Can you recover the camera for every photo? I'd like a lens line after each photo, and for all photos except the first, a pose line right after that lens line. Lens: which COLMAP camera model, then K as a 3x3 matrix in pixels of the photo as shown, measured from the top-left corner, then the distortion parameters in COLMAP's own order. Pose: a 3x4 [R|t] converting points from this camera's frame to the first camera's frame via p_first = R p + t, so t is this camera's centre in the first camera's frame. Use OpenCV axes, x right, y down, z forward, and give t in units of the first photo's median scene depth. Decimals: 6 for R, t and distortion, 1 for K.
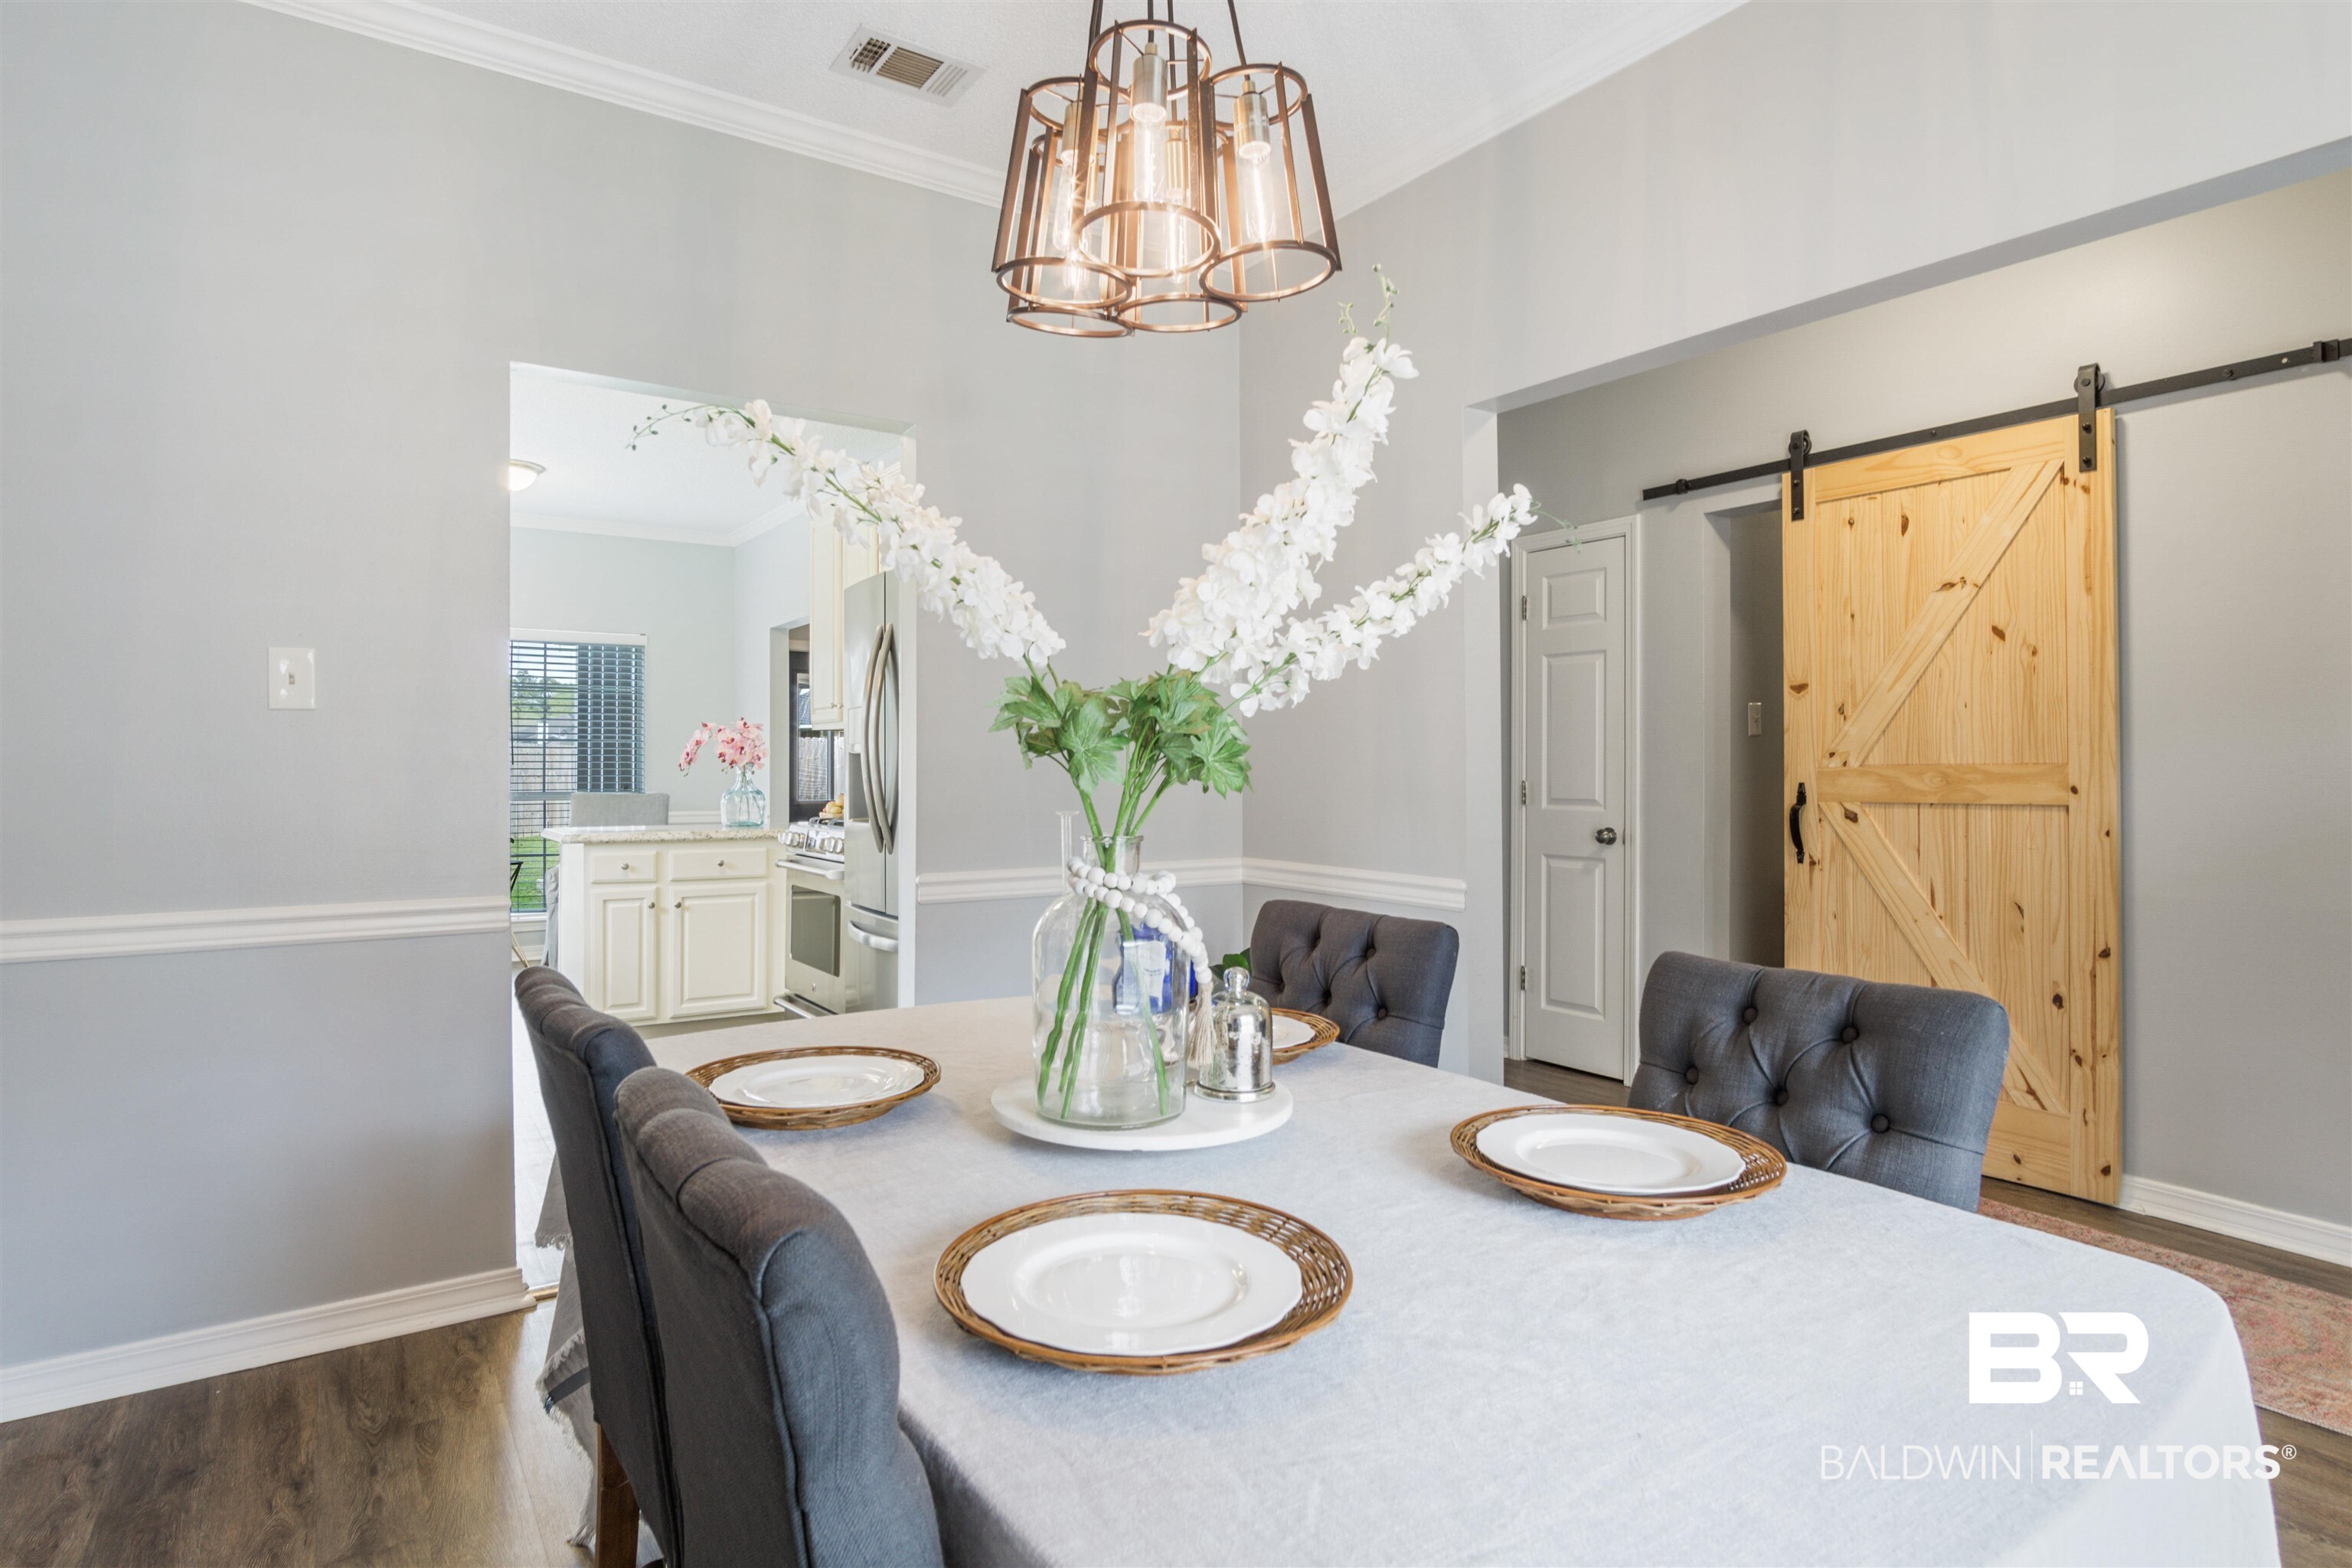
lens RADIAL K [[1237.6, 0, 1153.4], [0, 1237.6, 758.7], [0, 0, 1]] dist [-0.018284, 0.002845]
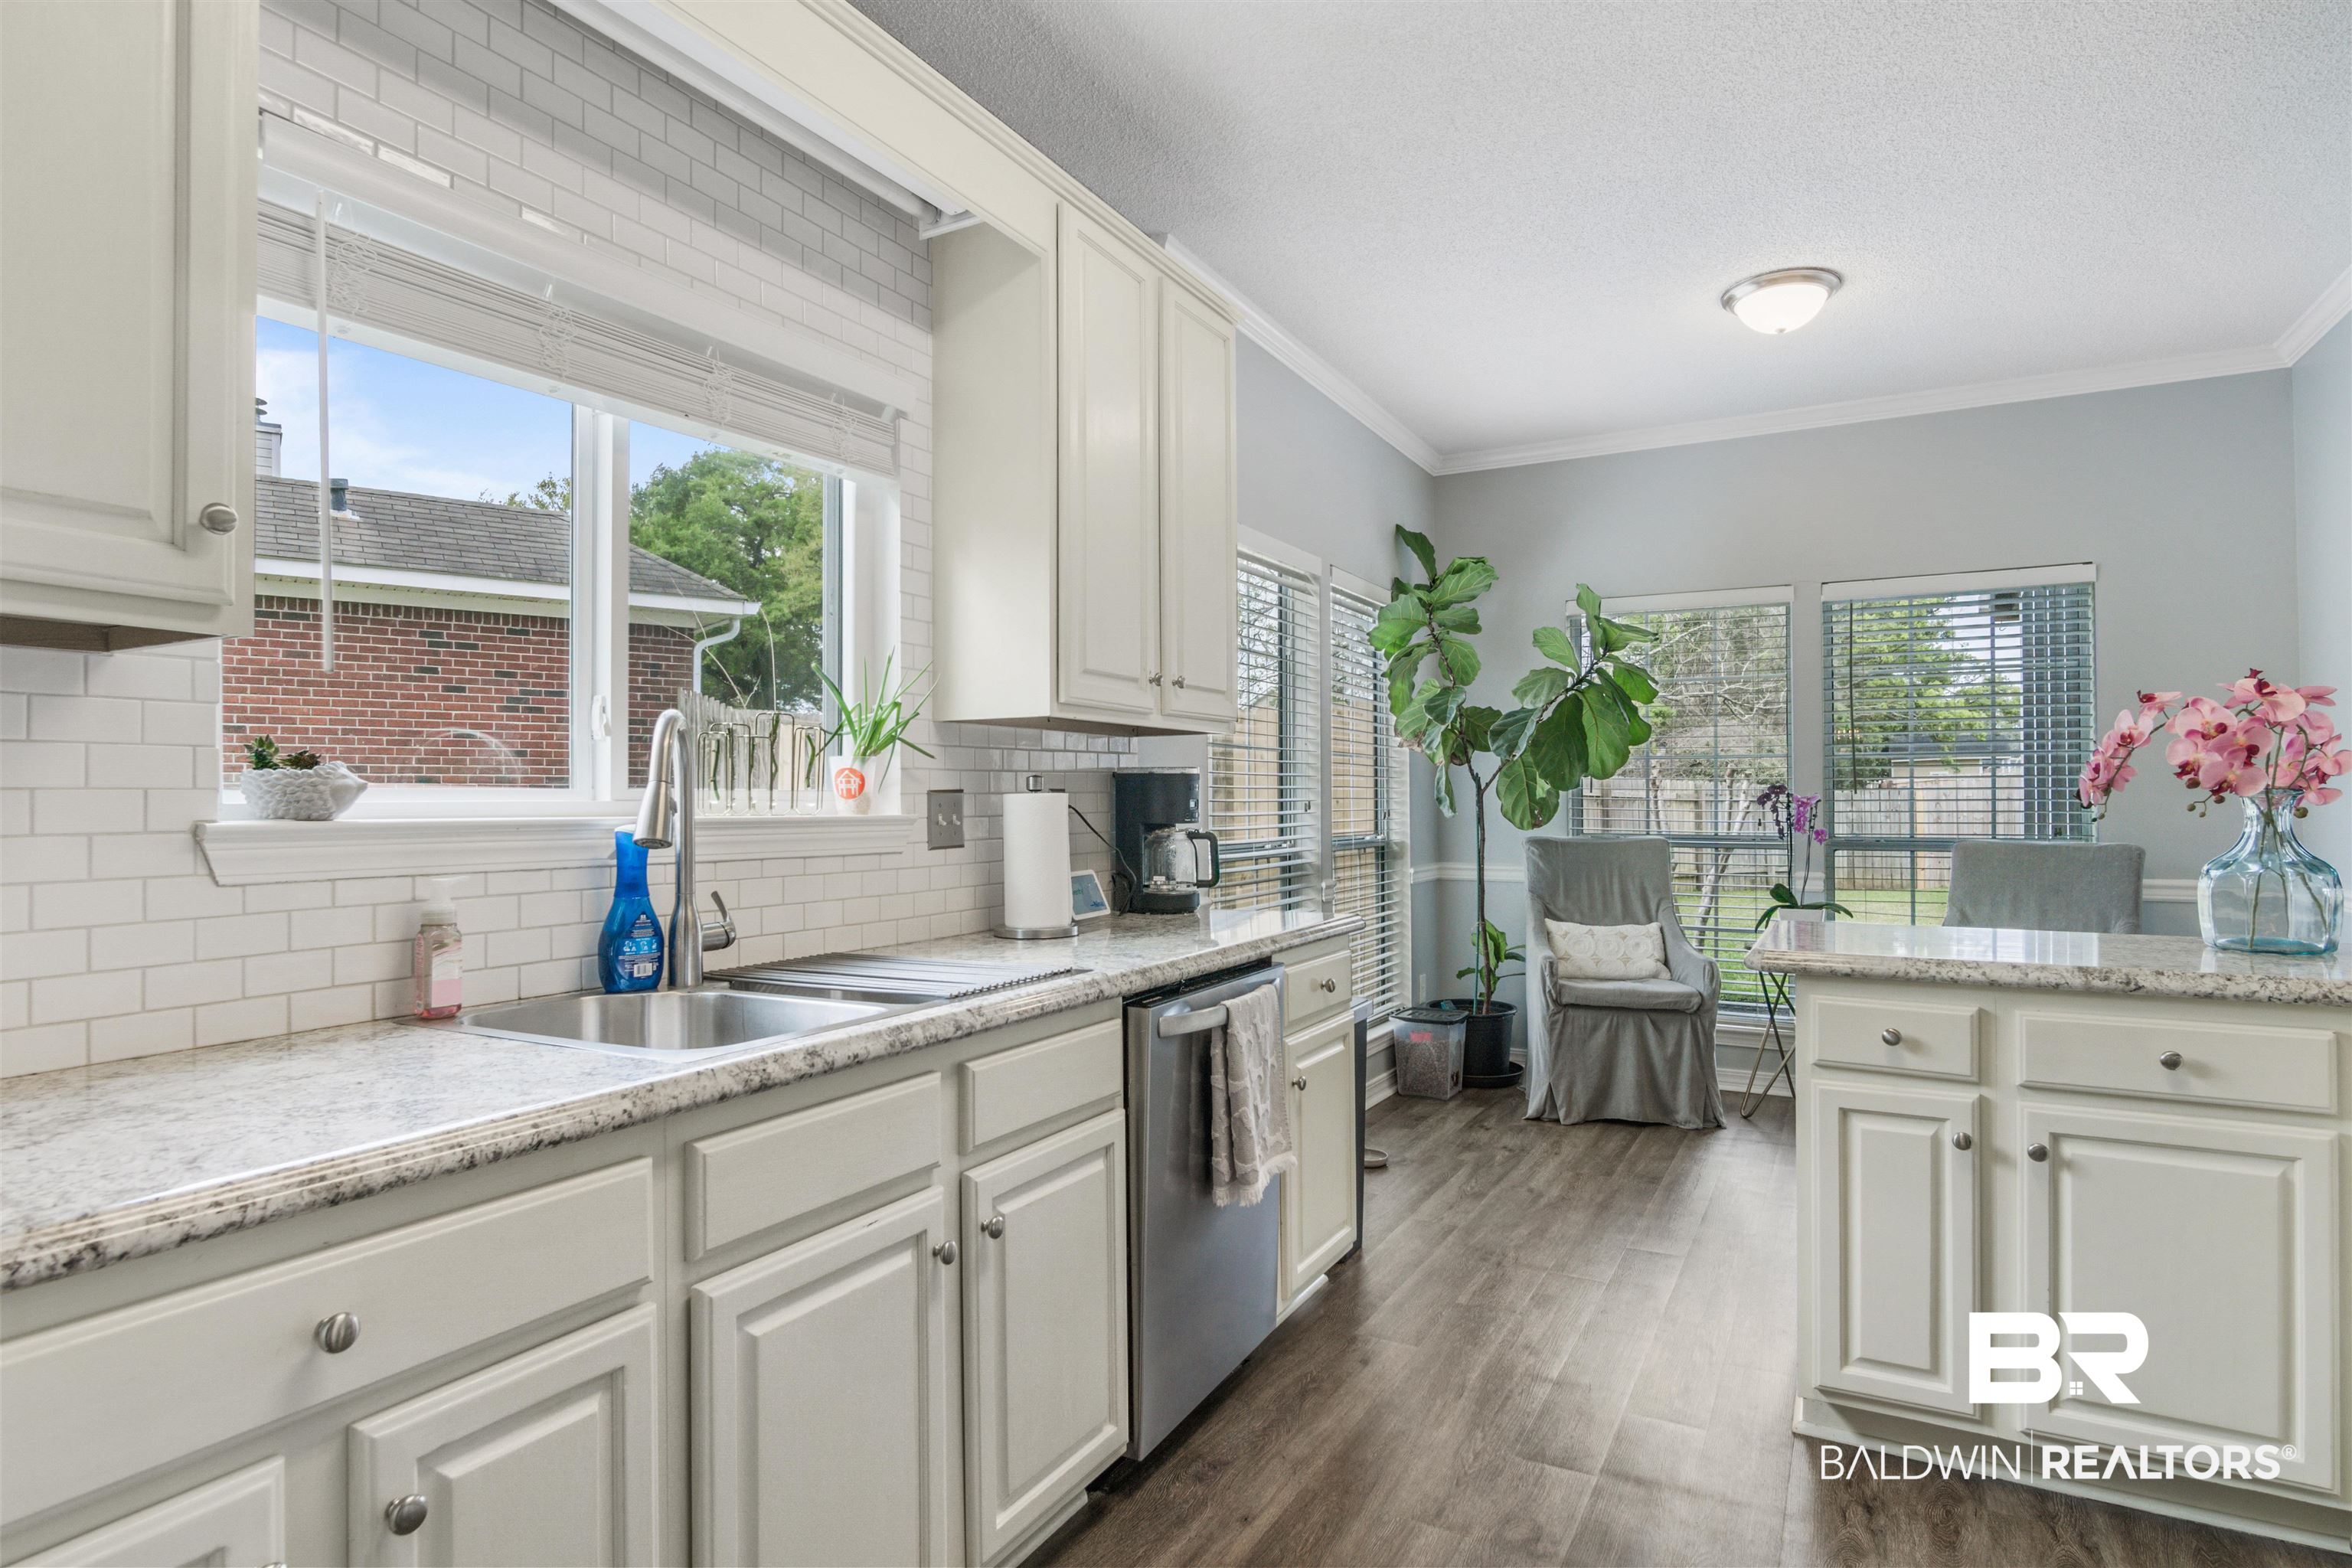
lens RADIAL K [[1237.6, 0, 1191.4], [0, 1237.6, 781.4], [0, 0, 1]] dist [-0.018284, 0.002845]
pose [[0.459244, -0.012837, -0.888218, -0.160243], [0.008316, 0.999914, -0.010151, 0.002516], [0.888271, -0.002725, 0.459311, 0.576589]]
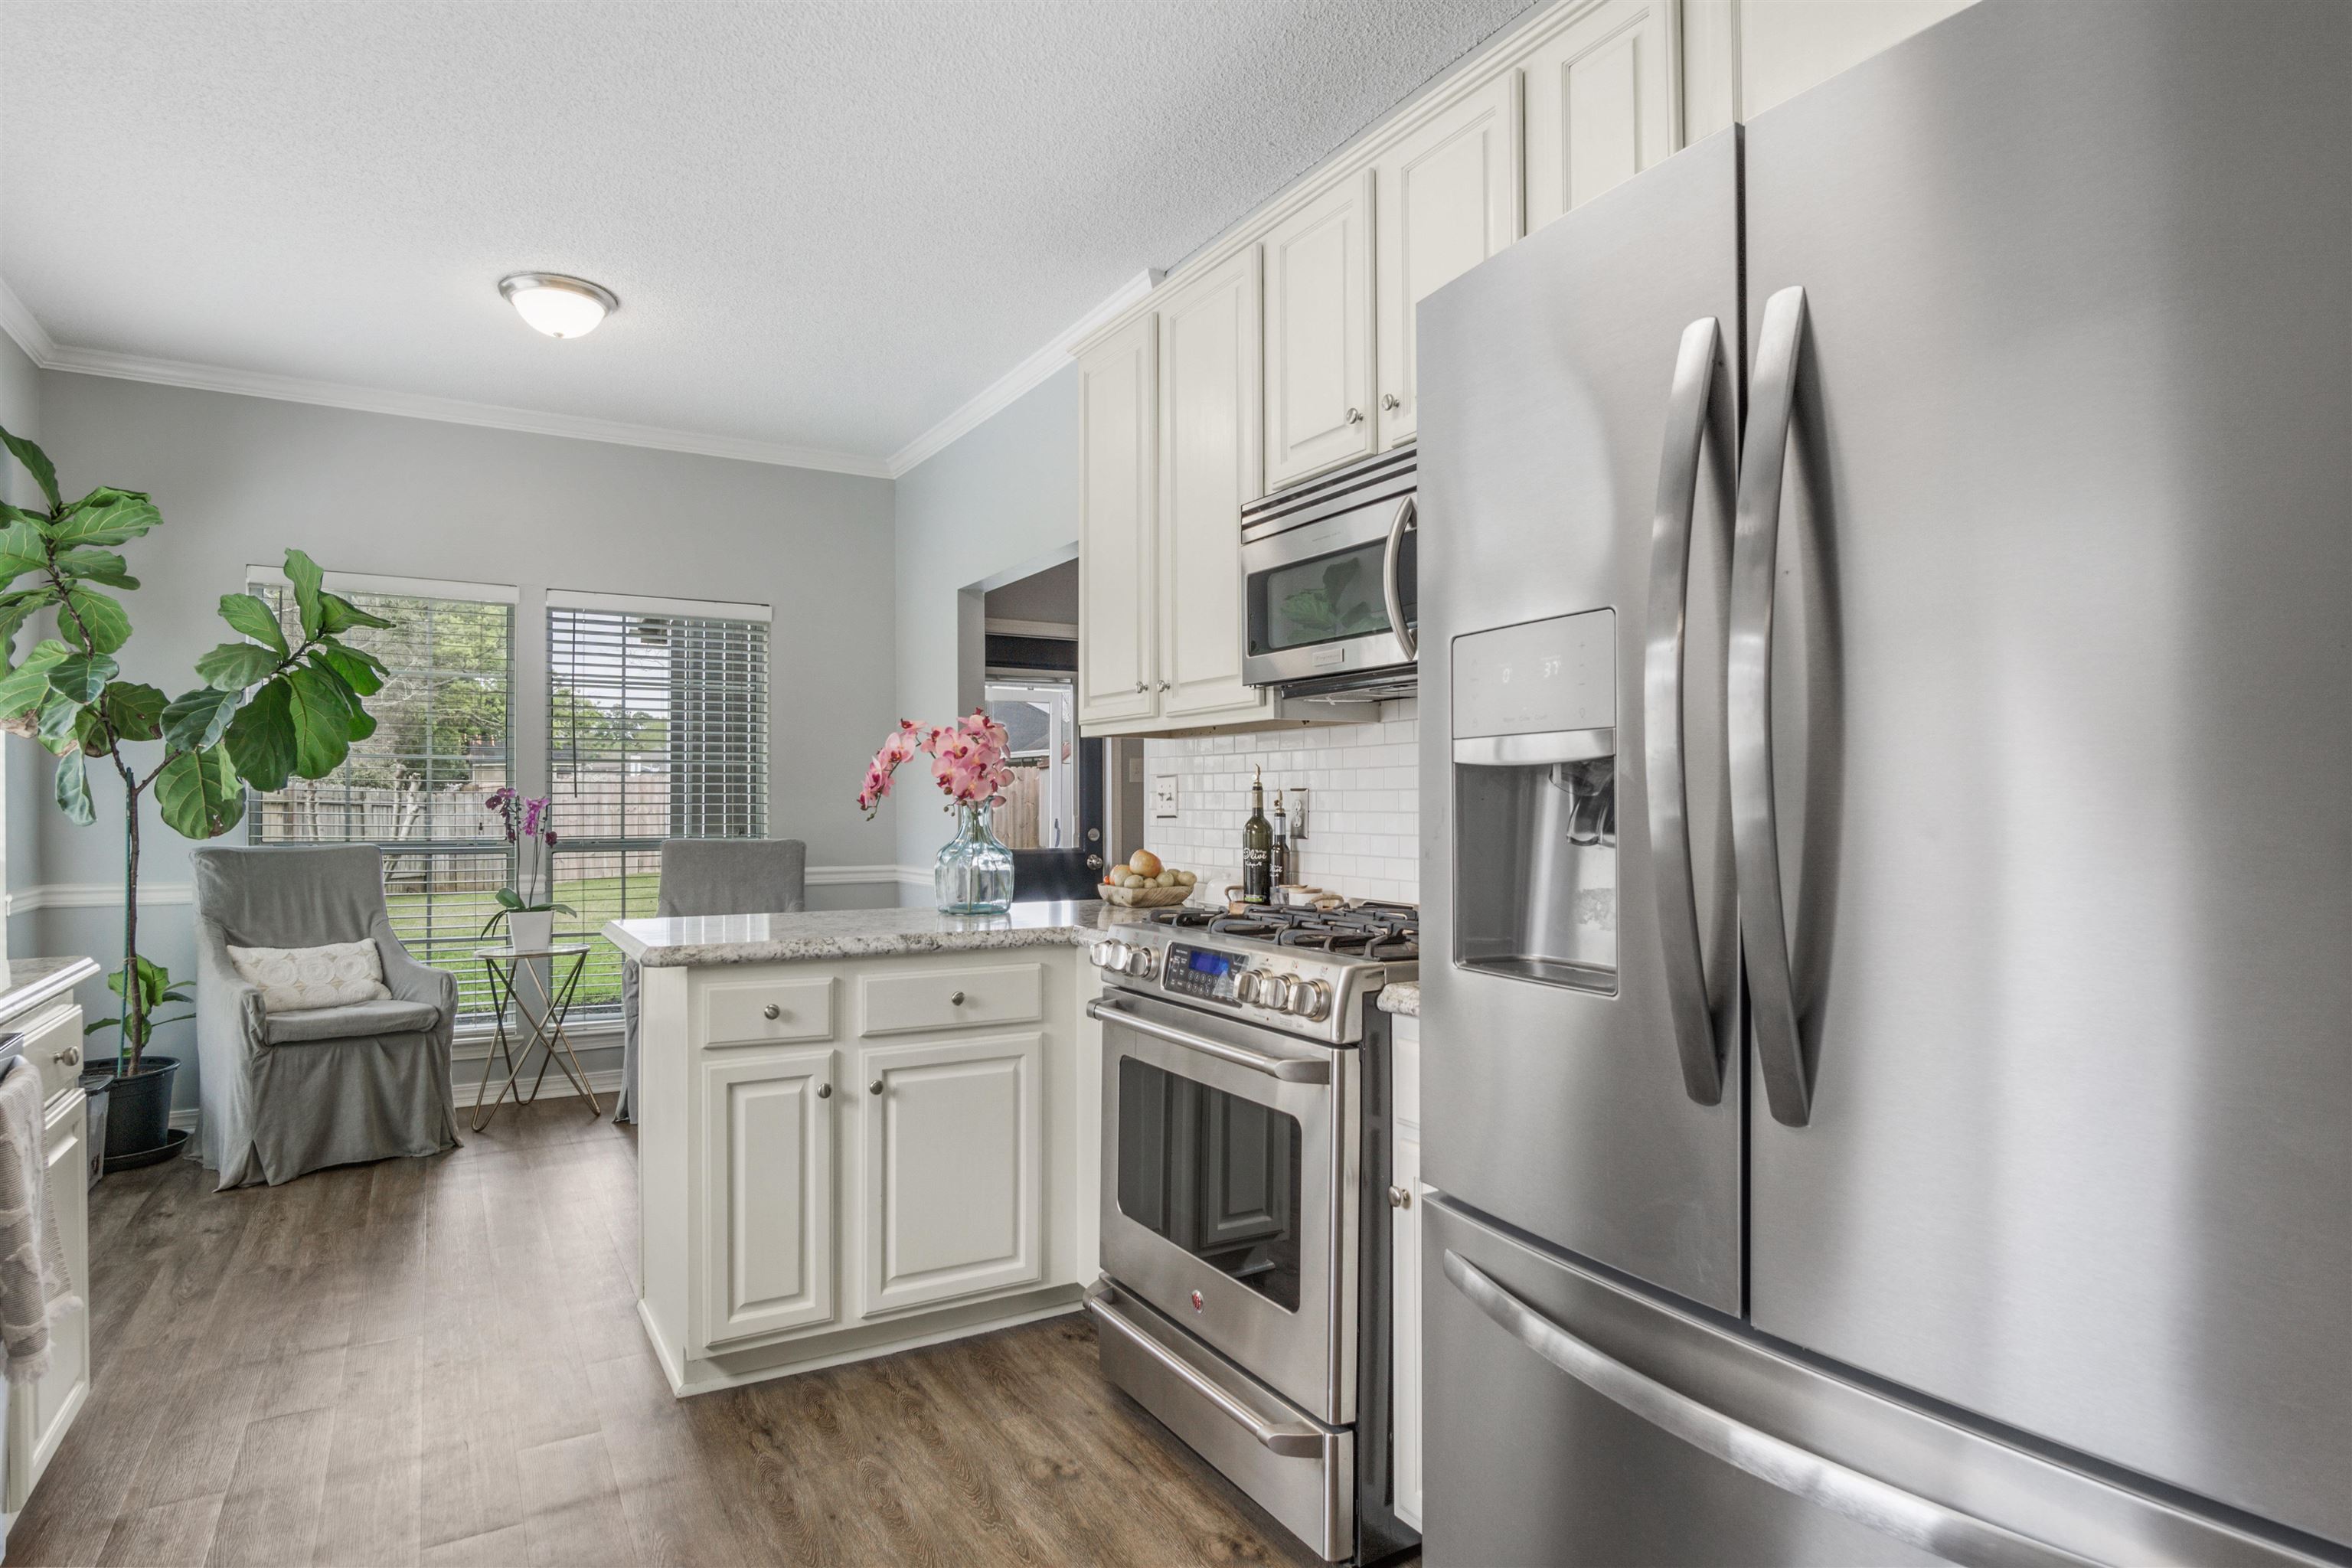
lens RADIAL K [[1237.6, 0, 1144.8], [0, 1237.6, 798.5], [0, 0, 1]] dist [-0.018284, 0.002845]
pose [[0.997652, 0.001738, -0.068459, -0.244096], [-0.001409, 0.999987, 0.004861, 0.002322], [0.068467, -0.004754, 0.997642, 0.517231]]
